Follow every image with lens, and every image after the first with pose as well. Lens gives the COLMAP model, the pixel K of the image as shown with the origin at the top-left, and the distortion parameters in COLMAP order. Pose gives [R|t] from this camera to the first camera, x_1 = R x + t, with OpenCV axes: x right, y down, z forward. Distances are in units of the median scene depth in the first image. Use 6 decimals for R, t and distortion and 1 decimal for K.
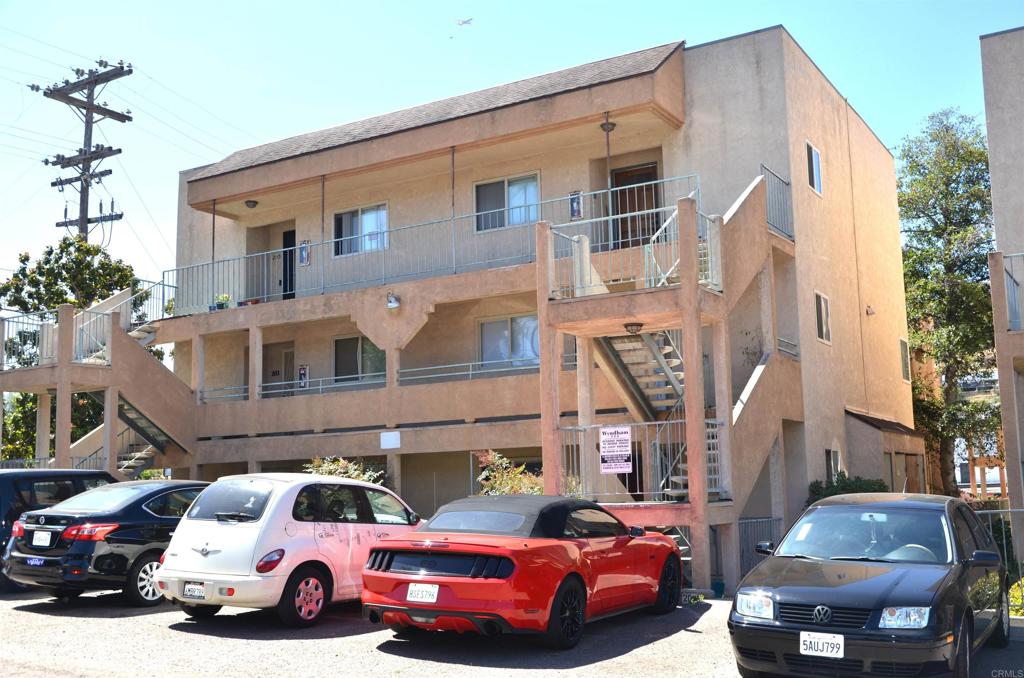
lens RADIAL K [[1107.3, 0, 511.1], [0, 1107.3, 336.5], [0, 0, 1]] dist [-0.010472, 0.000000]
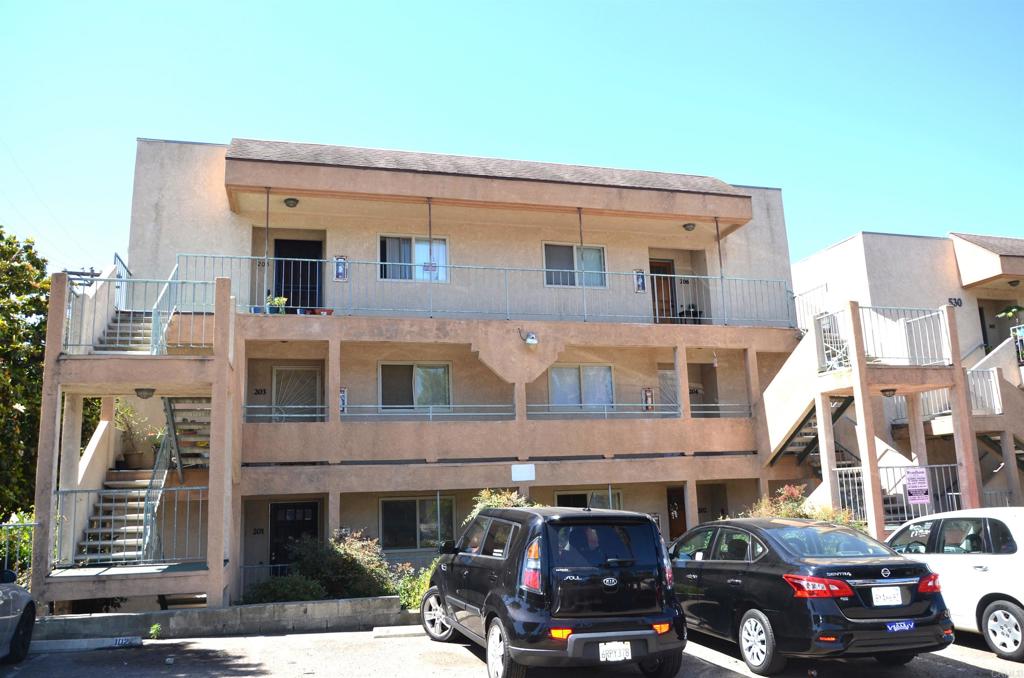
lens RADIAL K [[784.7, 0, 510.8], [0, 784.7, 347.7], [0, 0, 1]] dist [-0.034833, -0.003508]
pose [[0.684628, 0.134144, 0.716442, -0.618892], [-0.086759, 0.990929, -0.102632, 0.052403], [-0.723711, 0.008107, 0.690056, 0.487001]]
